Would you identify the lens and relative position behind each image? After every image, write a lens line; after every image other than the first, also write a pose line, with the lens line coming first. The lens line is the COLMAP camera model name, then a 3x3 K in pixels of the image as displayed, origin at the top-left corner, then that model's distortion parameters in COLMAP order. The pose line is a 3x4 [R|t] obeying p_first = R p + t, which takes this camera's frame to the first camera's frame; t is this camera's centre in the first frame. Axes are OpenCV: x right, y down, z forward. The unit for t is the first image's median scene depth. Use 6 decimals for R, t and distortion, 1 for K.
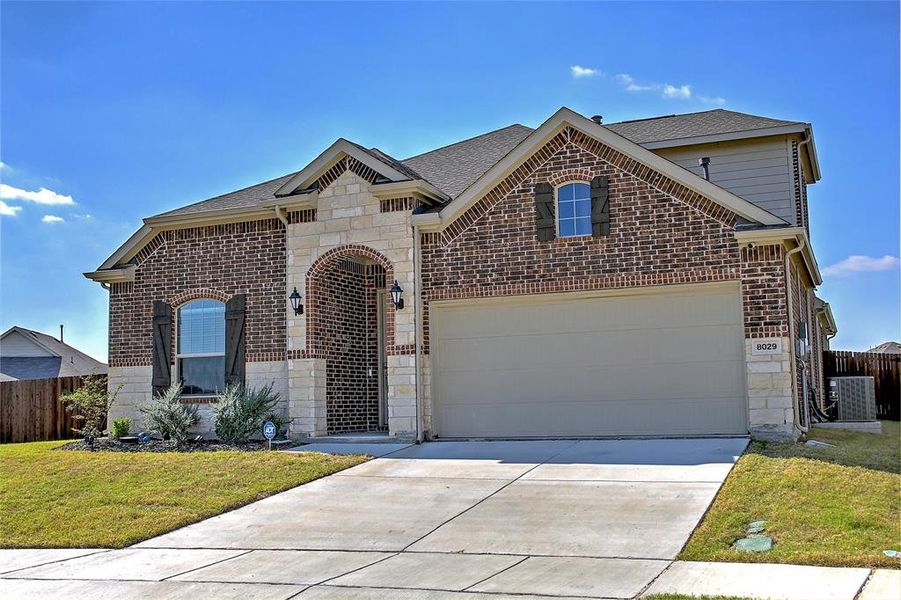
lens RADIAL K [[938.8, 0, 450.5], [0, 938.8, 300.0], [0, 0, 1]] dist [-0.017008, -0.002428]
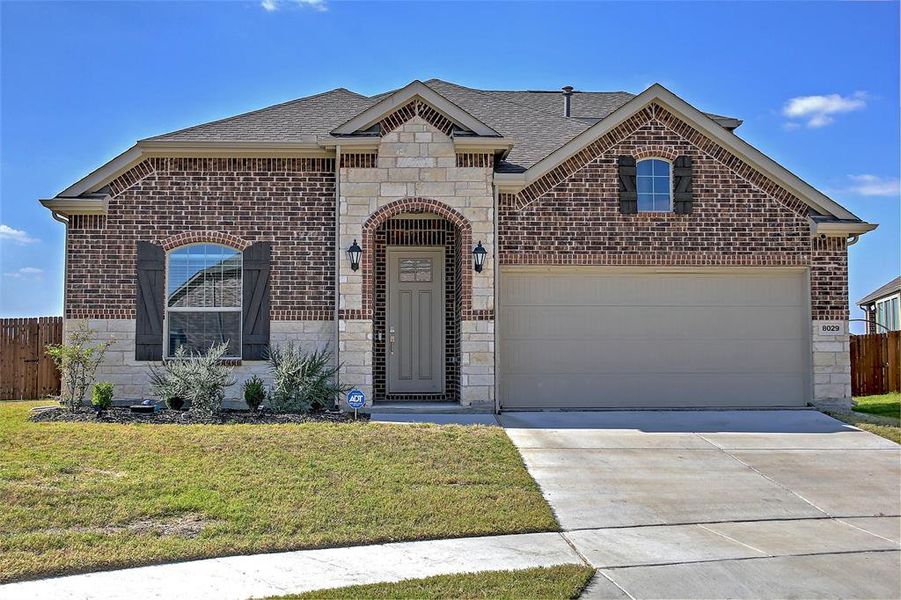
lens RADIAL K [[938.8, 0, 450.5], [0, 938.8, 300.0], [0, 0, 1]] dist [-0.017008, -0.002428]
pose [[0.910914, 0.051176, 0.409410, -0.457556], [-0.065859, 0.997590, 0.021834, 0.018989], [-0.407306, -0.046852, 0.912089, 0.149530]]
